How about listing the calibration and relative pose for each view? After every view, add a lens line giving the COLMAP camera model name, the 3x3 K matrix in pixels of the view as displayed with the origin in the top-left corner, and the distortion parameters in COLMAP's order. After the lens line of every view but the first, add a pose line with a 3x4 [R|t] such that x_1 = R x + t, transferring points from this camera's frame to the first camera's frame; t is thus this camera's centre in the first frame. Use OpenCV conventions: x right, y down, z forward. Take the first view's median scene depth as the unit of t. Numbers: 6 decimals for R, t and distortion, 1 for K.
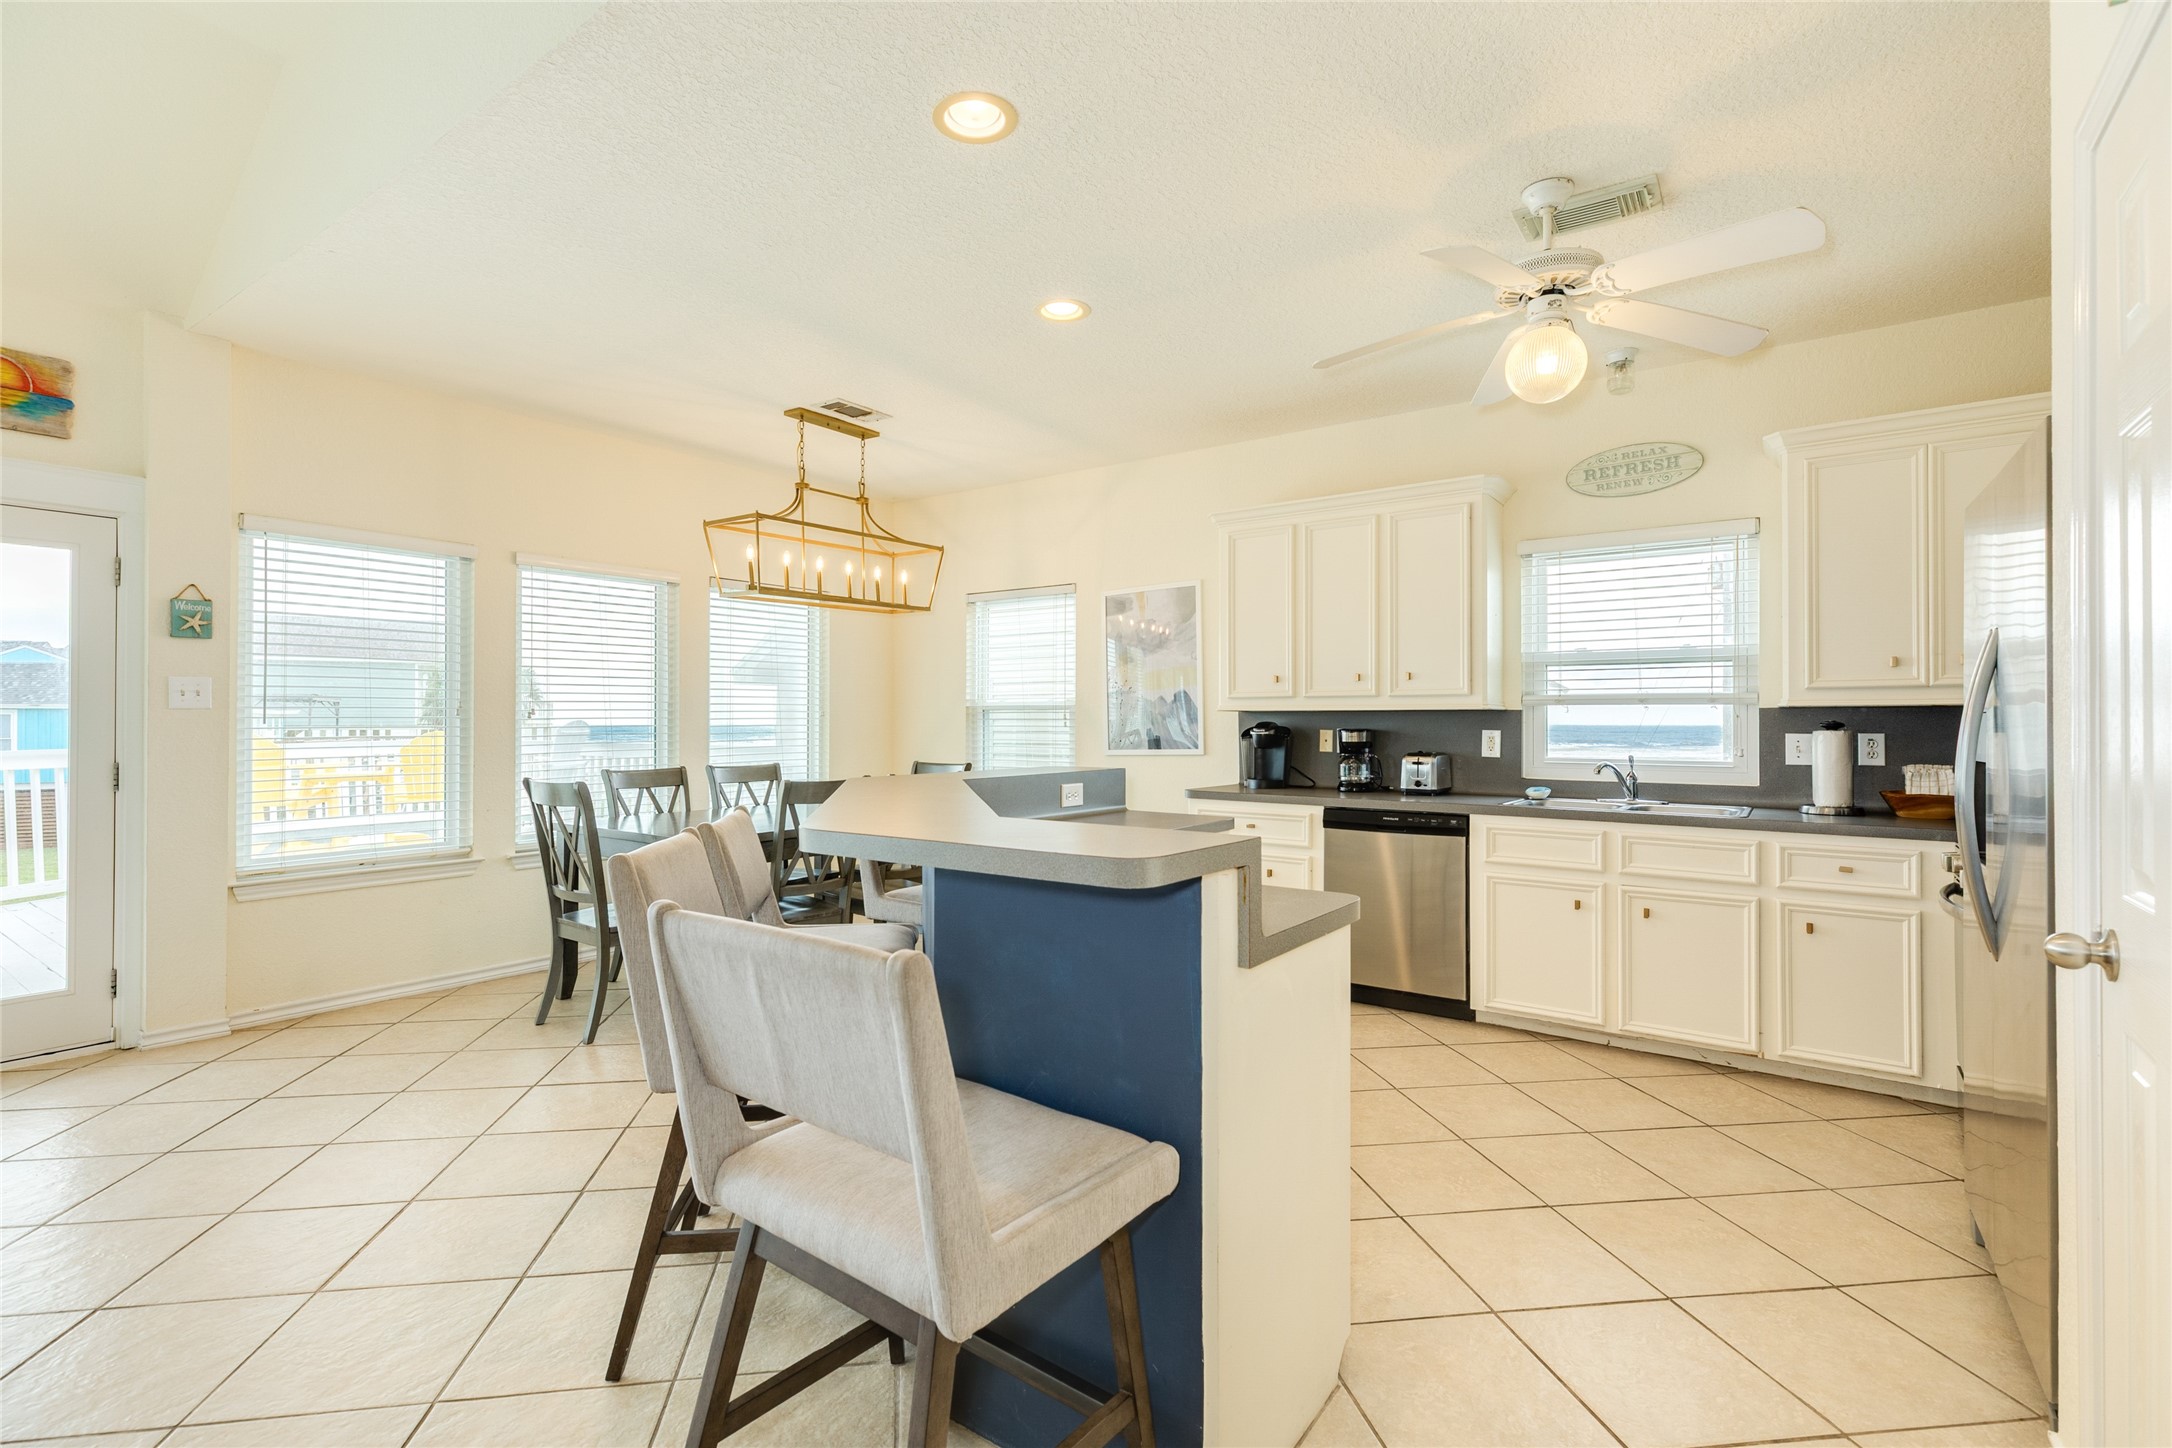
lens RADIAL K [[975.2, 0, 1069.1], [0, 975.2, 711.8], [0, 0, 1]] dist [0.003256, -0.001170]
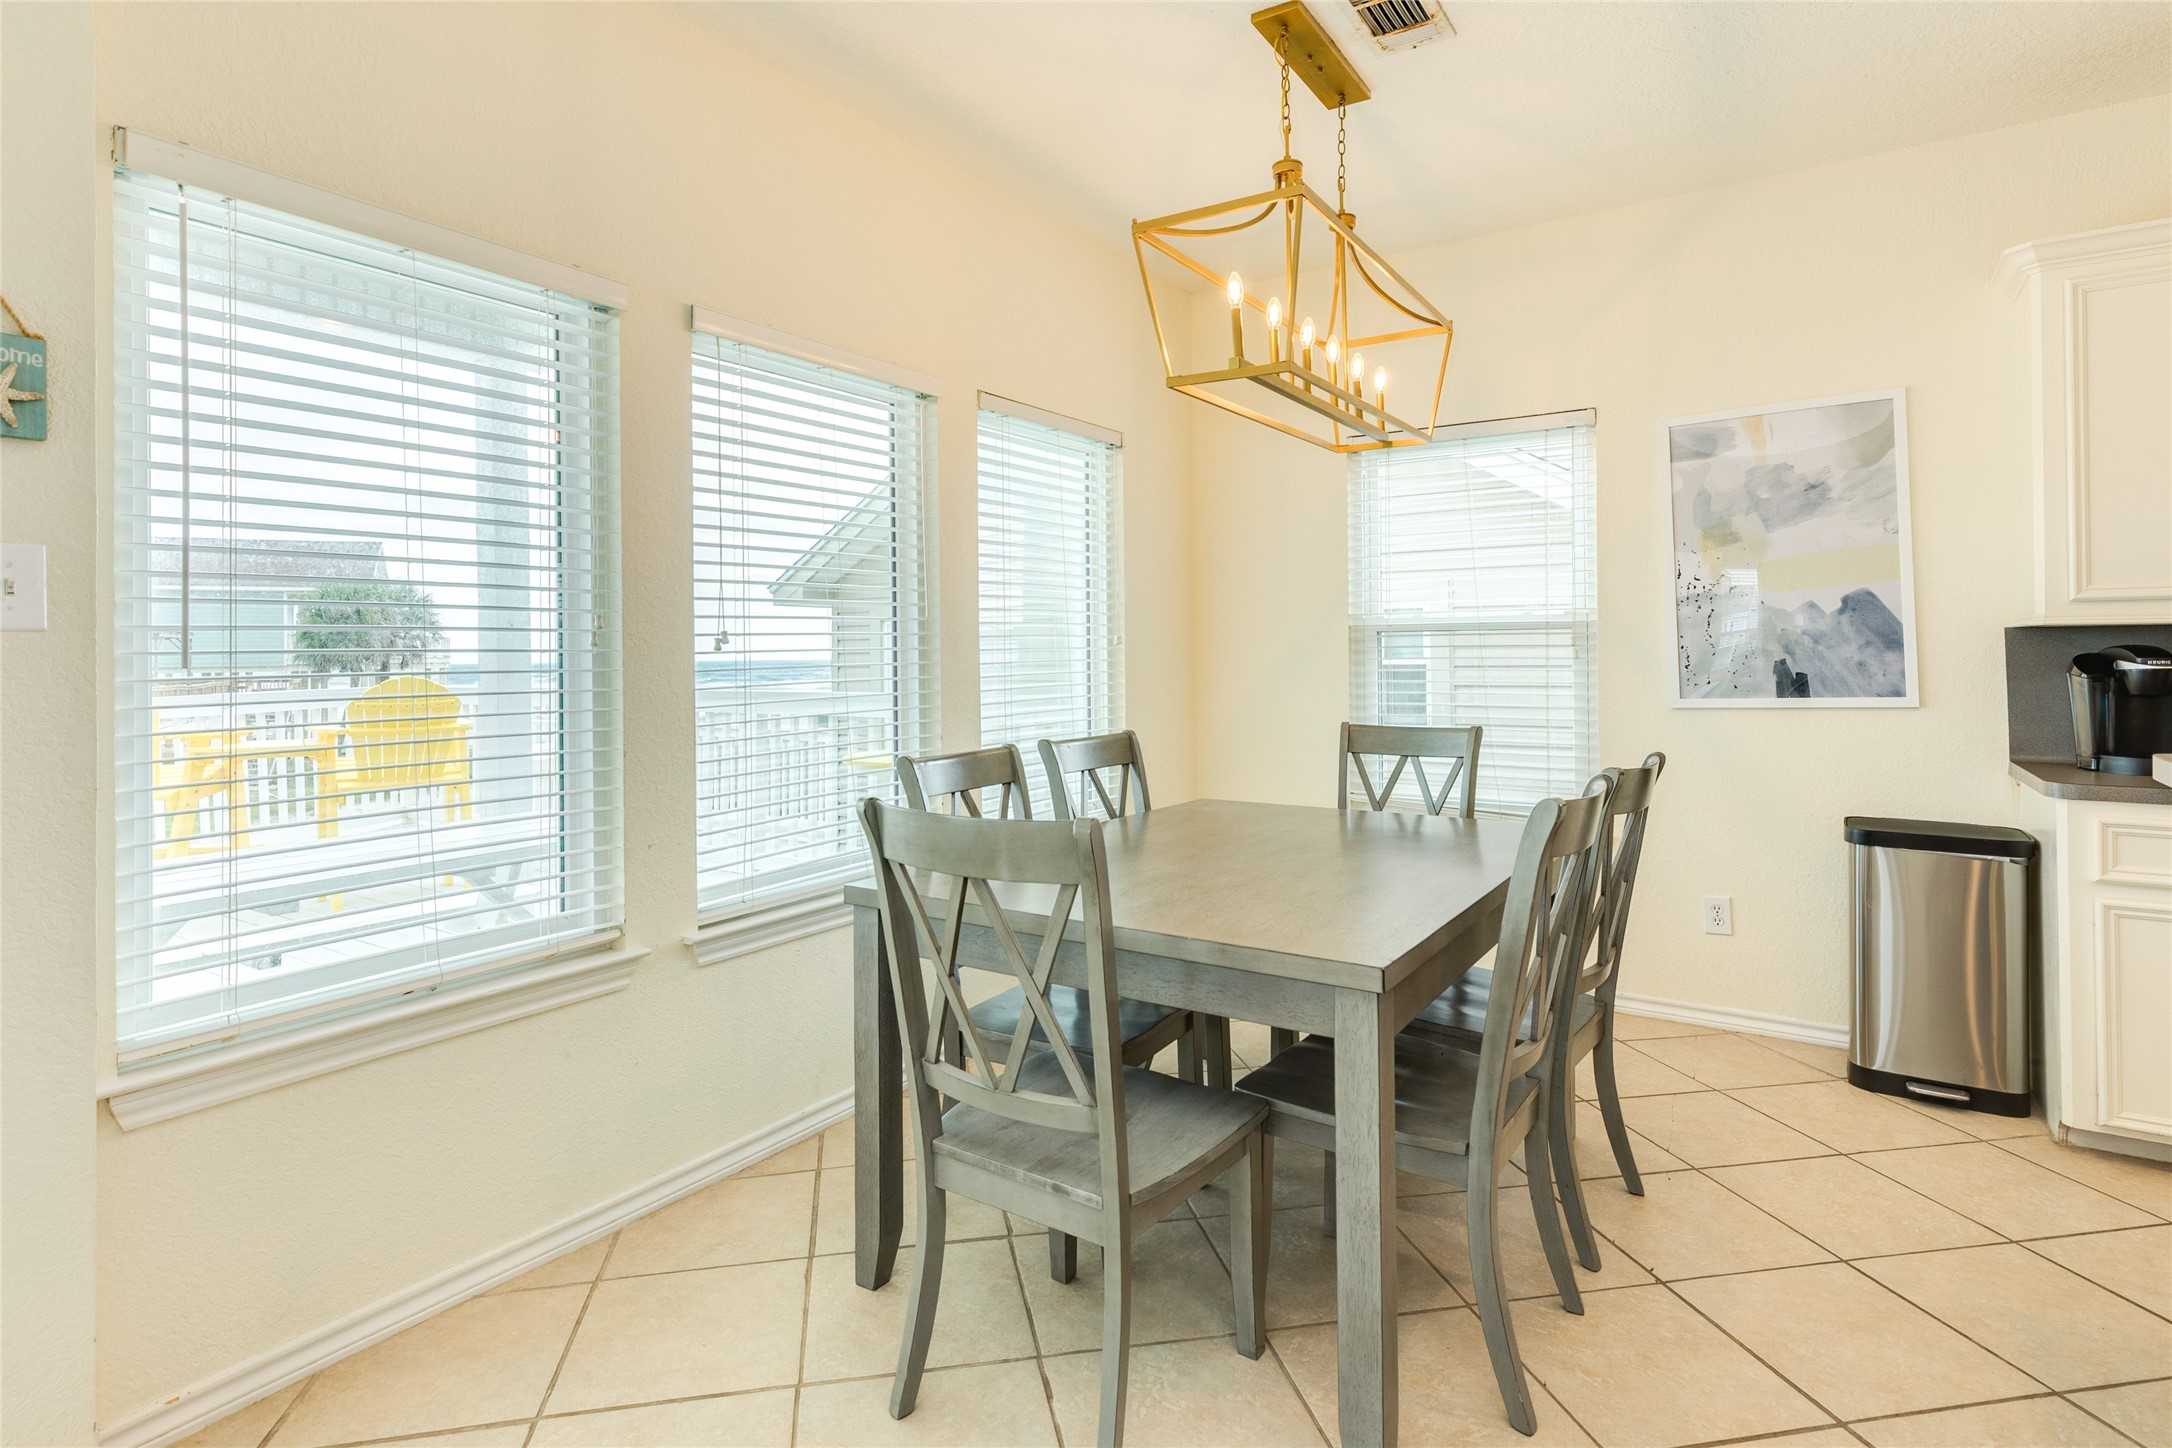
lens RADIAL K [[1100.0, 0, 1069.4], [0, 1100.0, 644.9], [0, 0, 1]] dist [-0.002033, 0.000500]
pose [[0.999438, -0.008916, 0.032313, -0.437283], [0.008835, 0.999957, 0.002646, 0.004166], [-0.032336, -0.002359, 0.999474, 0.495434]]
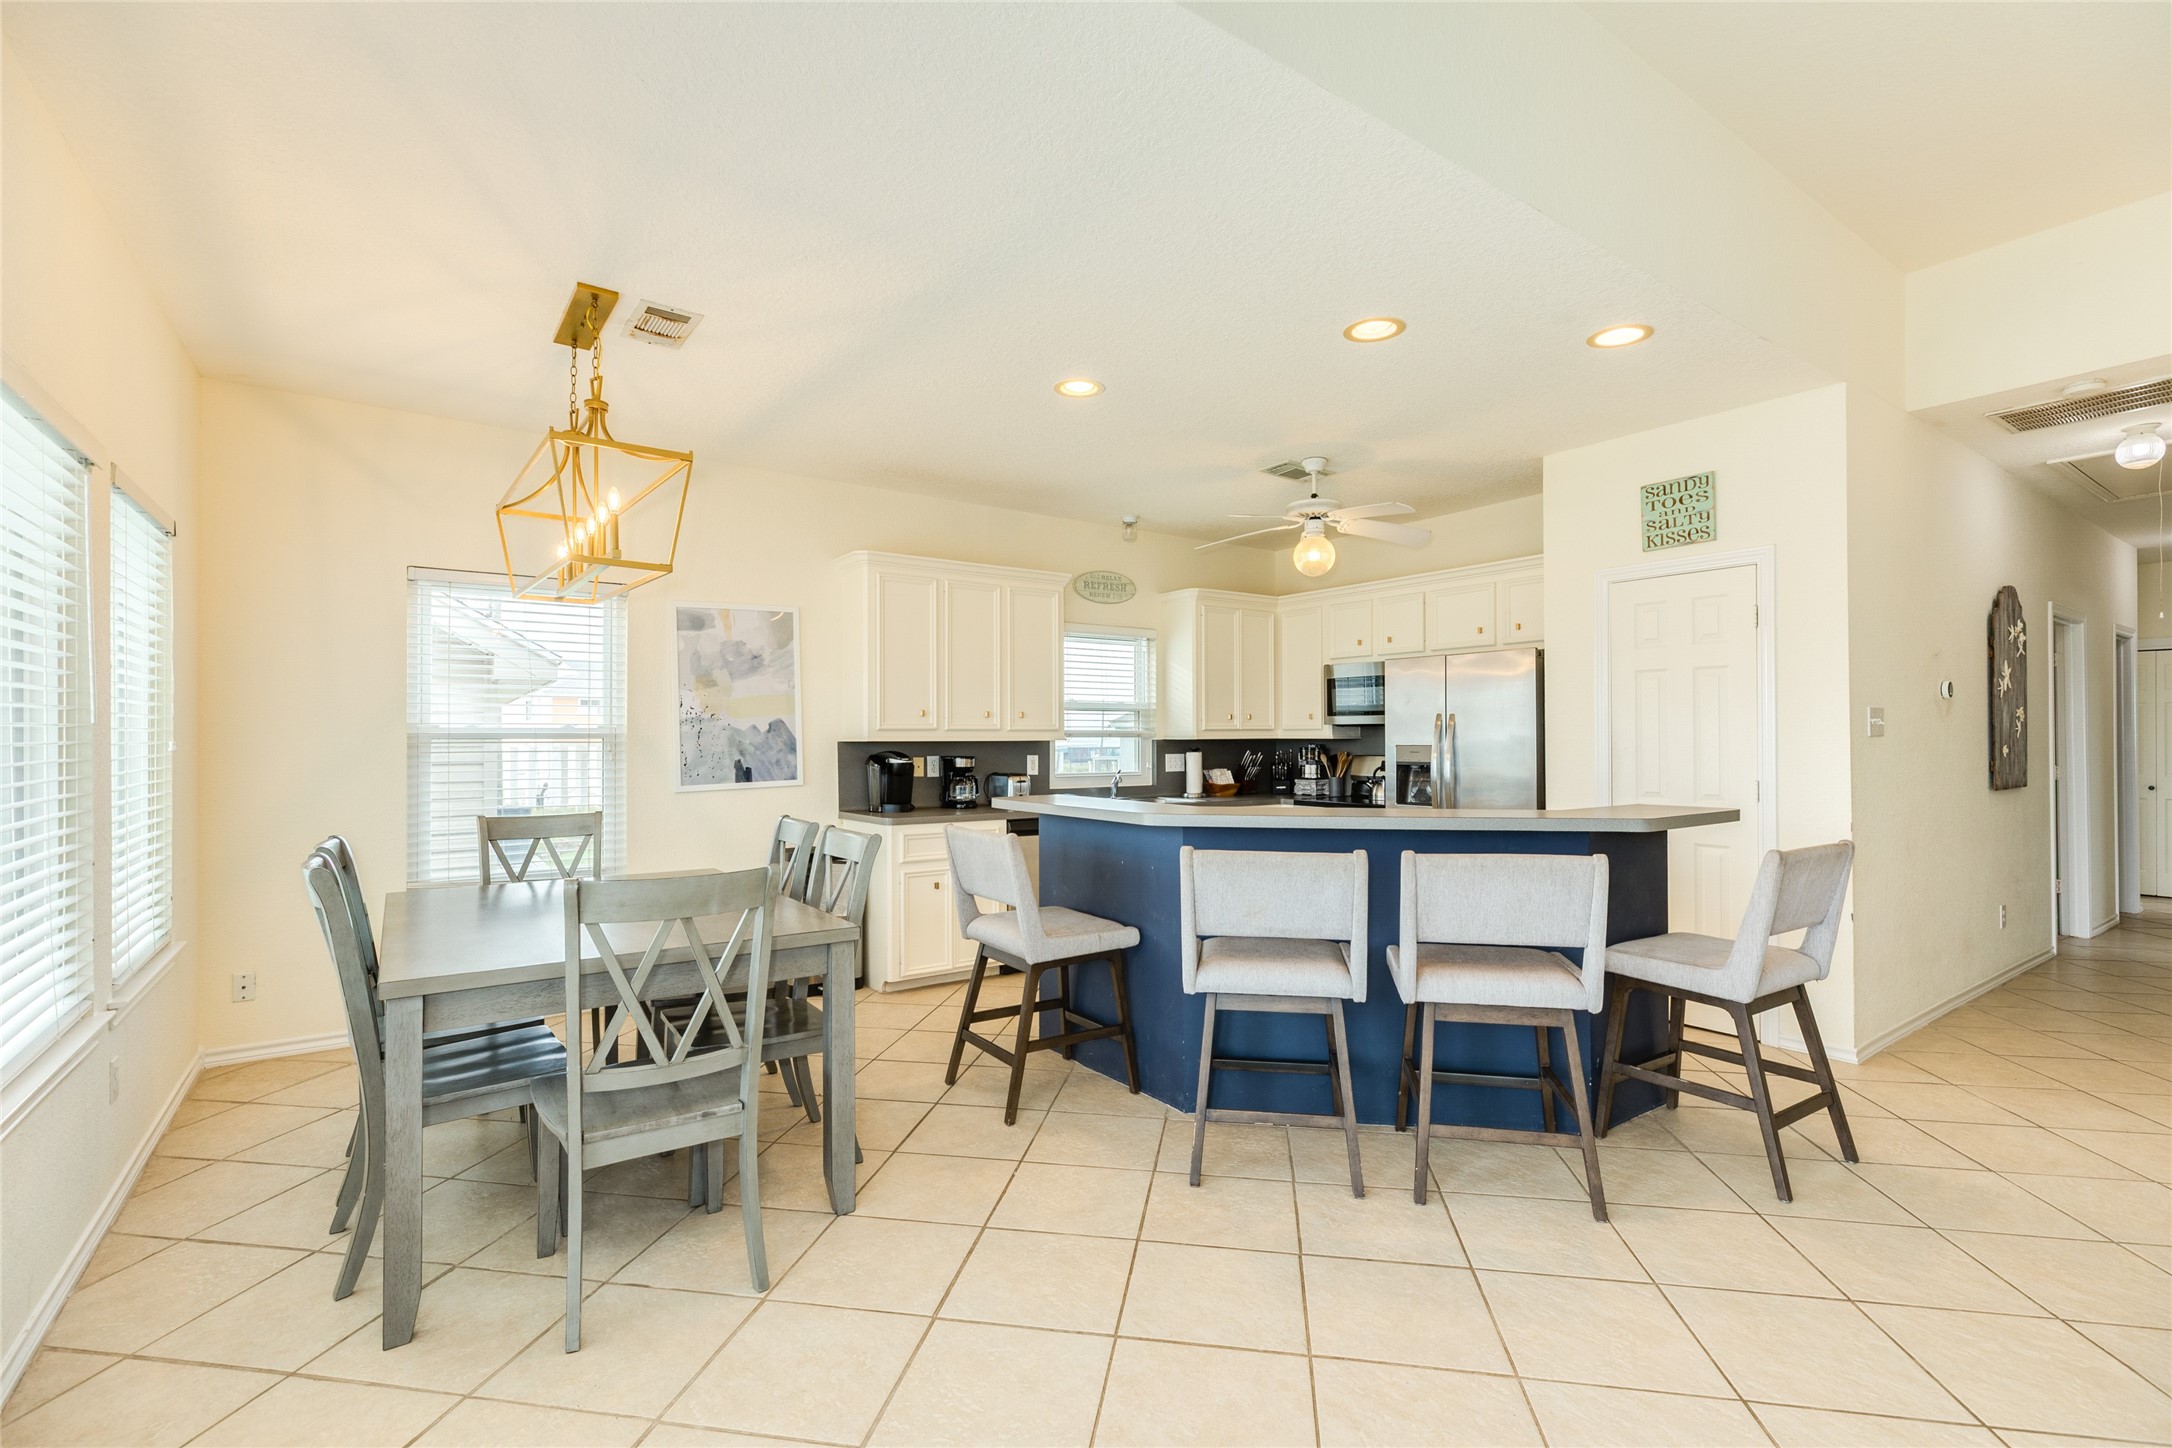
lens RADIAL K [[975.2, 0, 1079.7], [0, 975.2, 733.3], [0, 0, 1]] dist [0.003256, -0.001170]
pose [[0.312265, 0.003992, 0.949987, -0.876145], [-0.005601, 0.999982, -0.002361, -0.009500], [-0.949979, -0.004584, 0.312281, 0.524738]]
